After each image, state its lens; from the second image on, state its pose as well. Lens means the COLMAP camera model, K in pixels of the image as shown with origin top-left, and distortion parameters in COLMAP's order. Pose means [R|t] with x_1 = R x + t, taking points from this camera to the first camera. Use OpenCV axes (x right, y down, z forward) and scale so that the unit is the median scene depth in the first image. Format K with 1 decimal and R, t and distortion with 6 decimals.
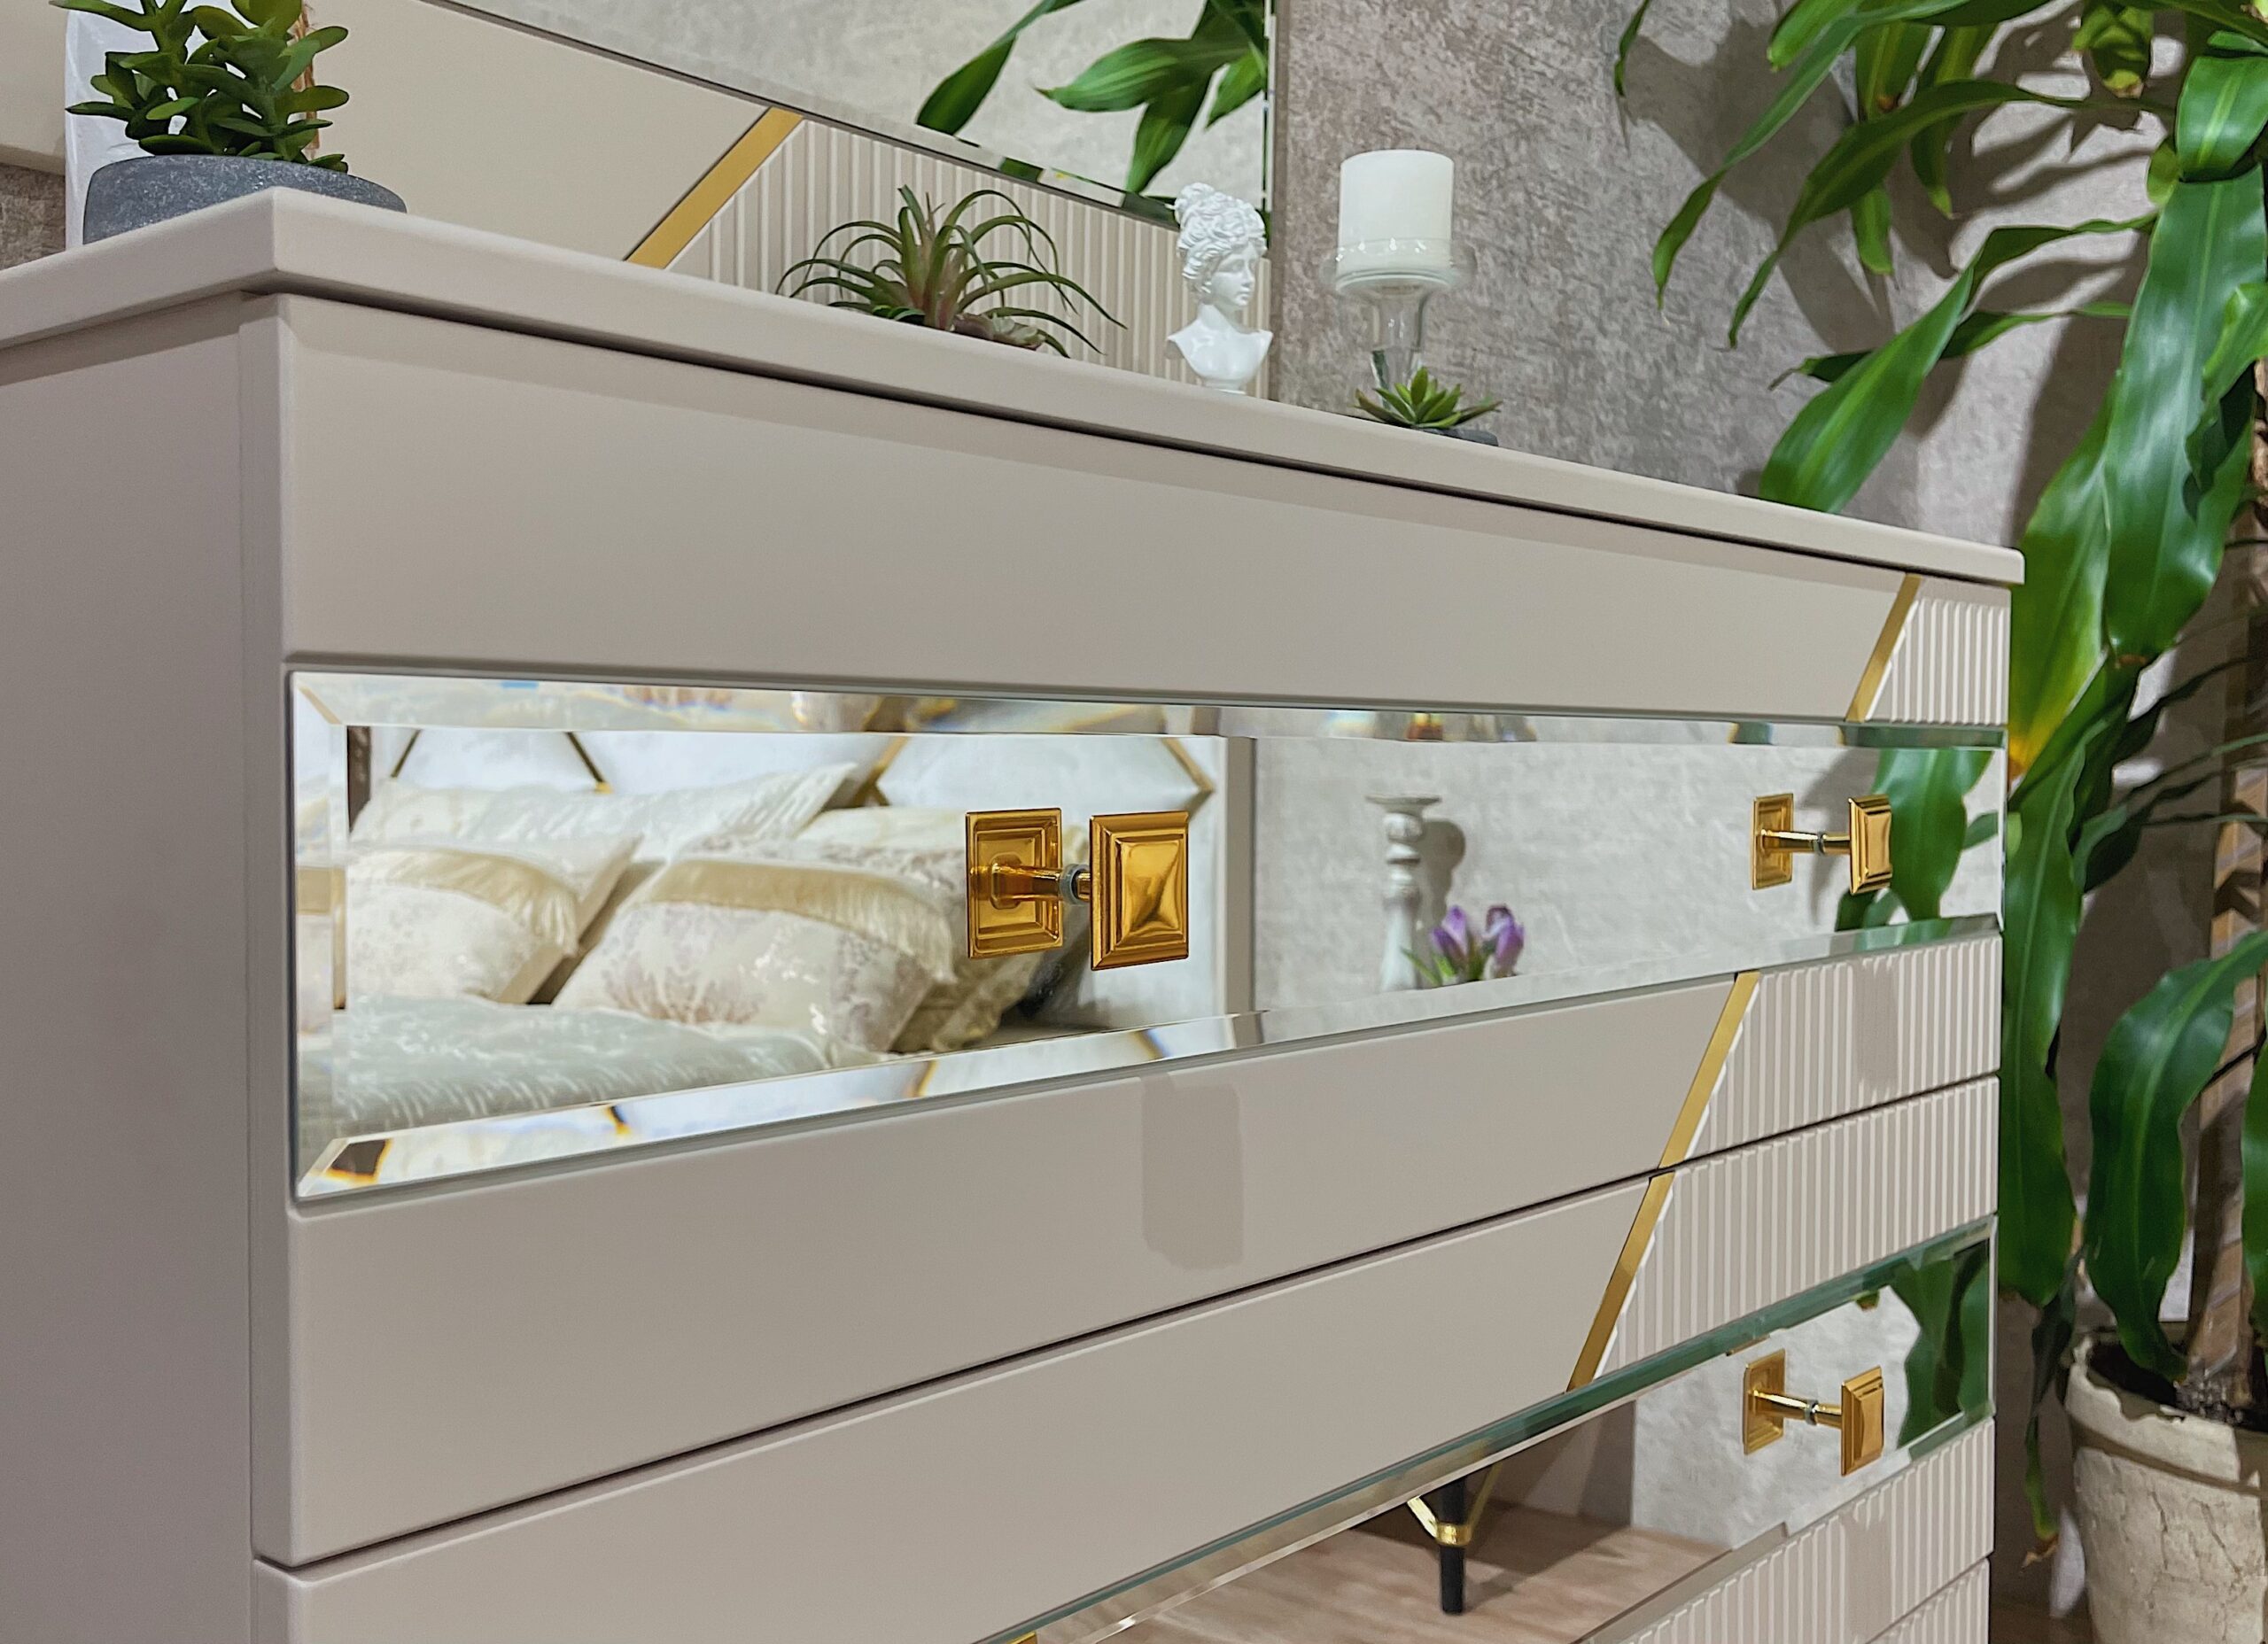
lens RADIAL K [[2134.2, 0, 1133.2], [0, 2134.2, 822.8], [0, 0, 1]] dist [0.021405, 0.000000]
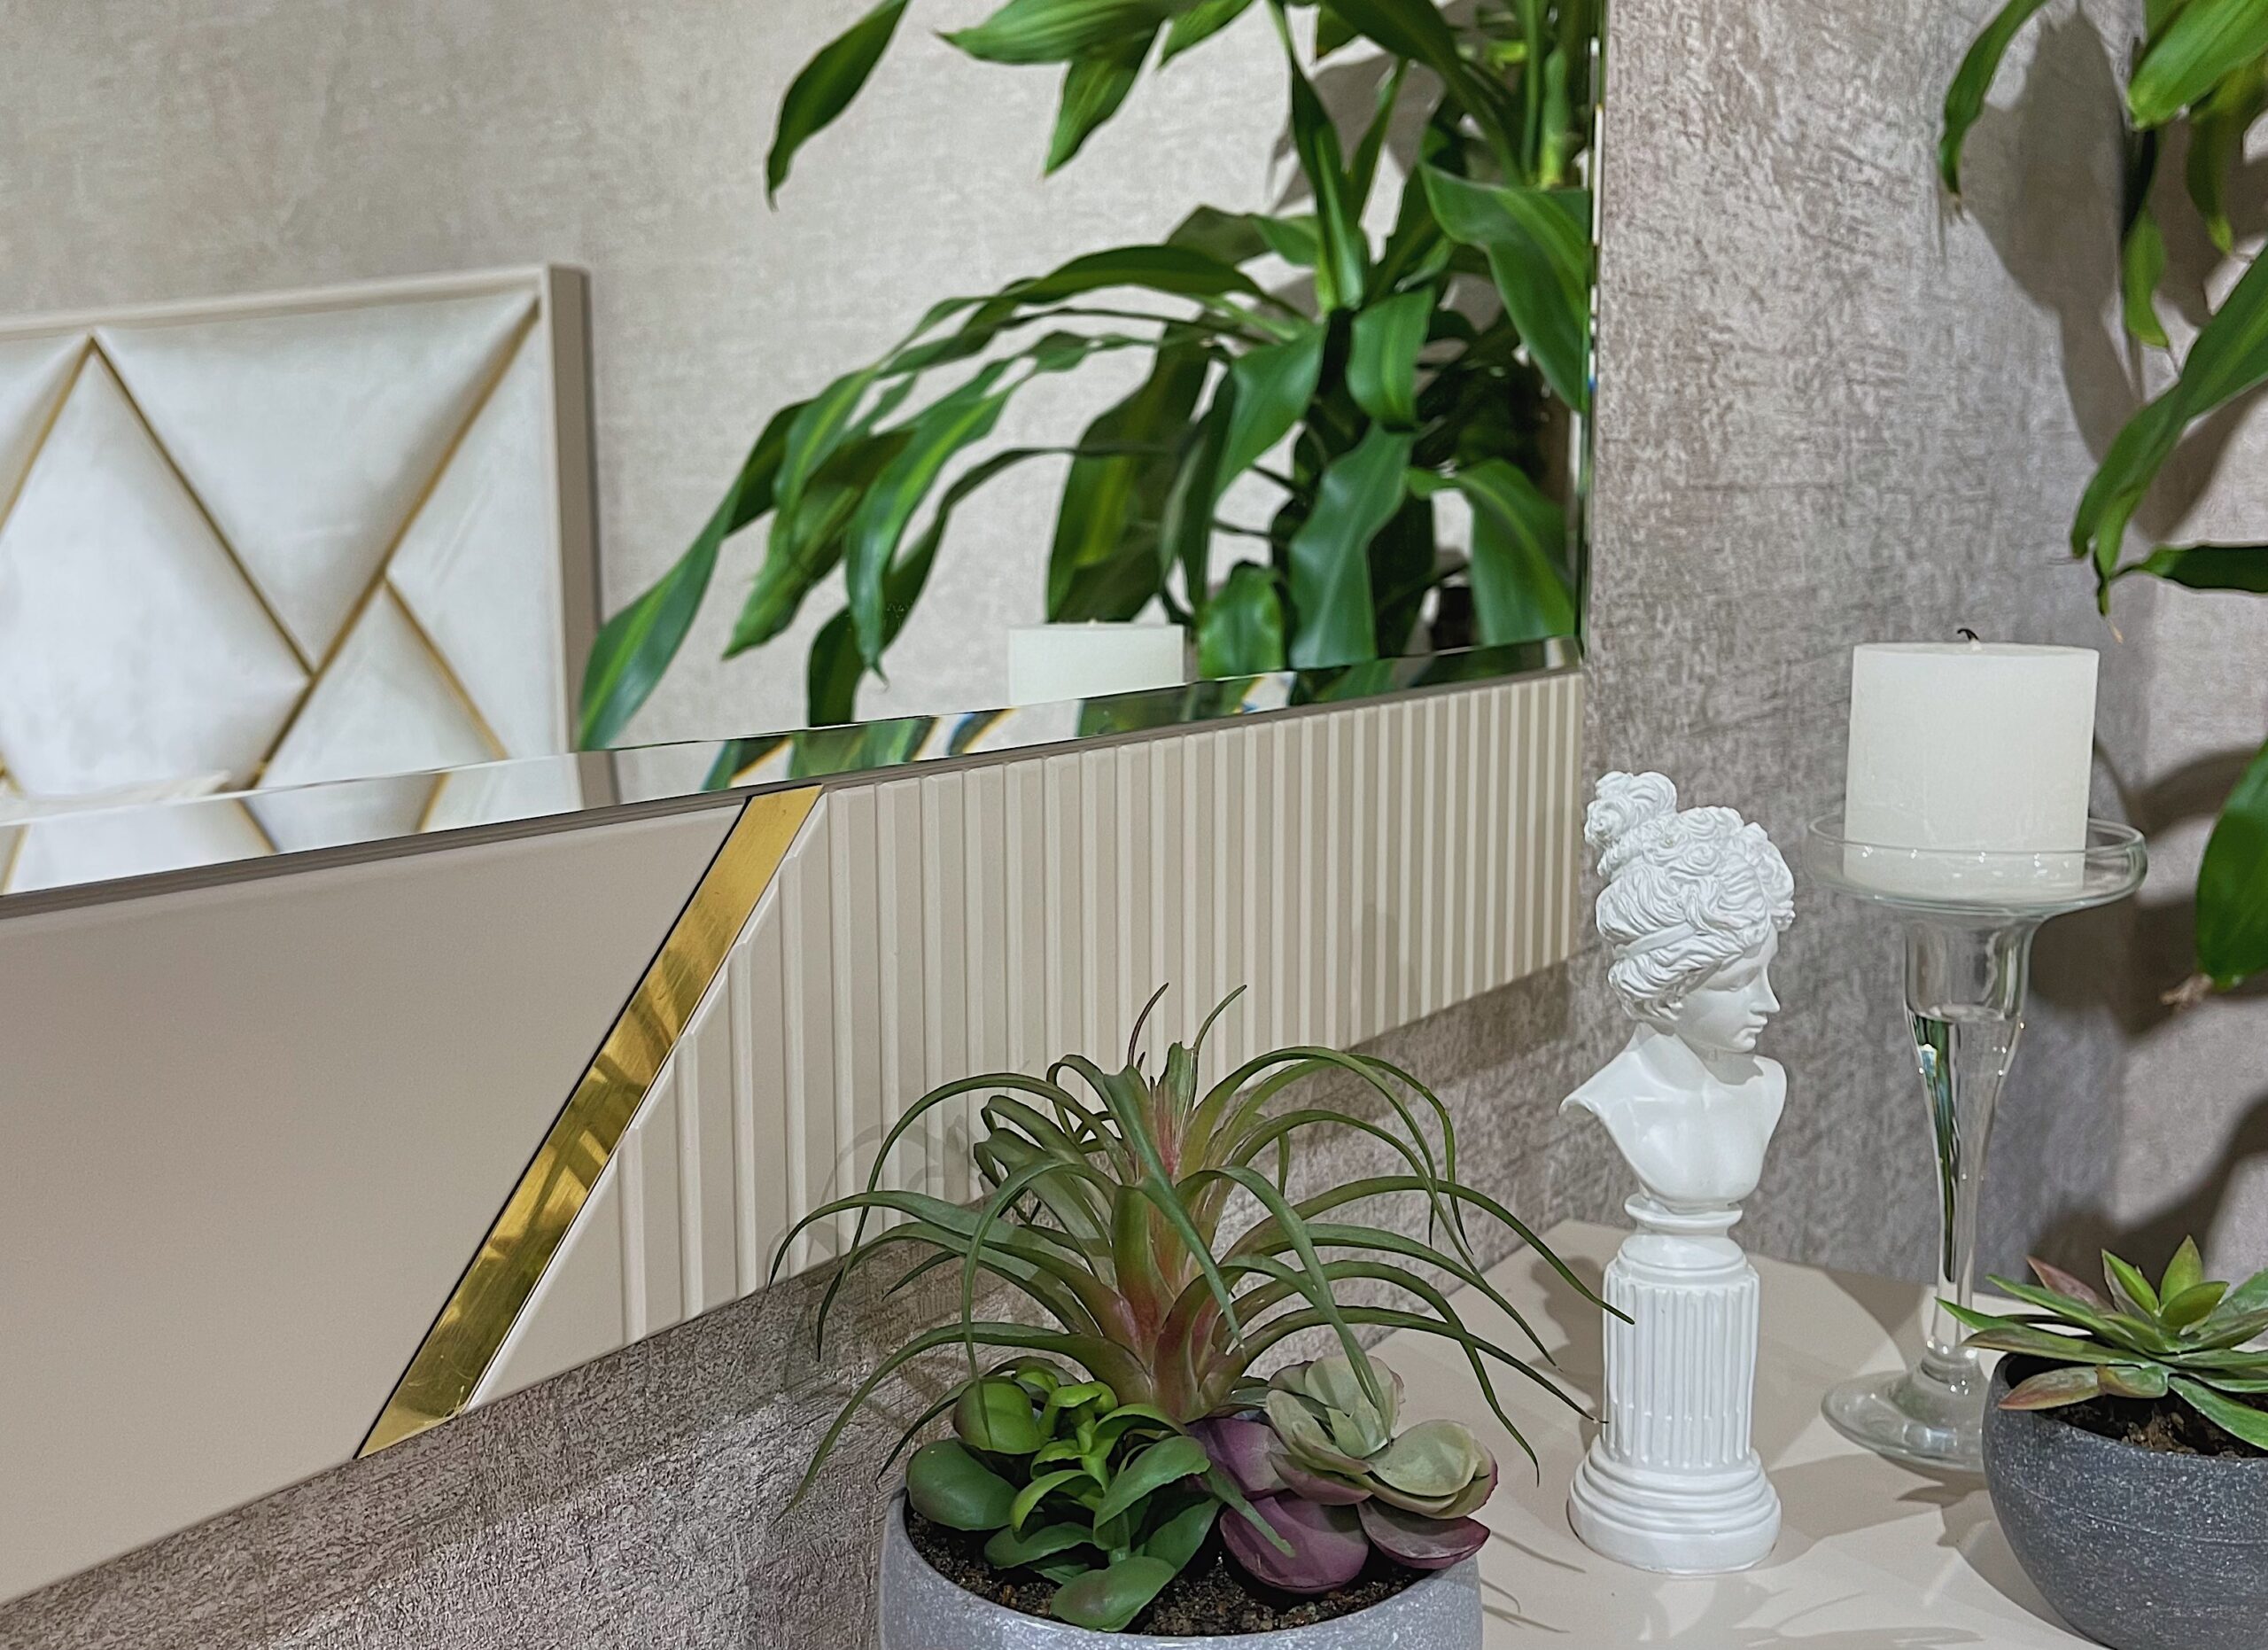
lens RADIAL K [[2155.0, 0, 1134.0], [0, 2155.0, 820.5], [0, 0, 1]] dist [0.012867, 0.000000]
pose [[0.994573, -0.035942, 0.097632, -0.093902], [0.024846, 0.993333, 0.112572, -0.257573], [-0.101027, -0.109535, 0.988835, 0.407260]]
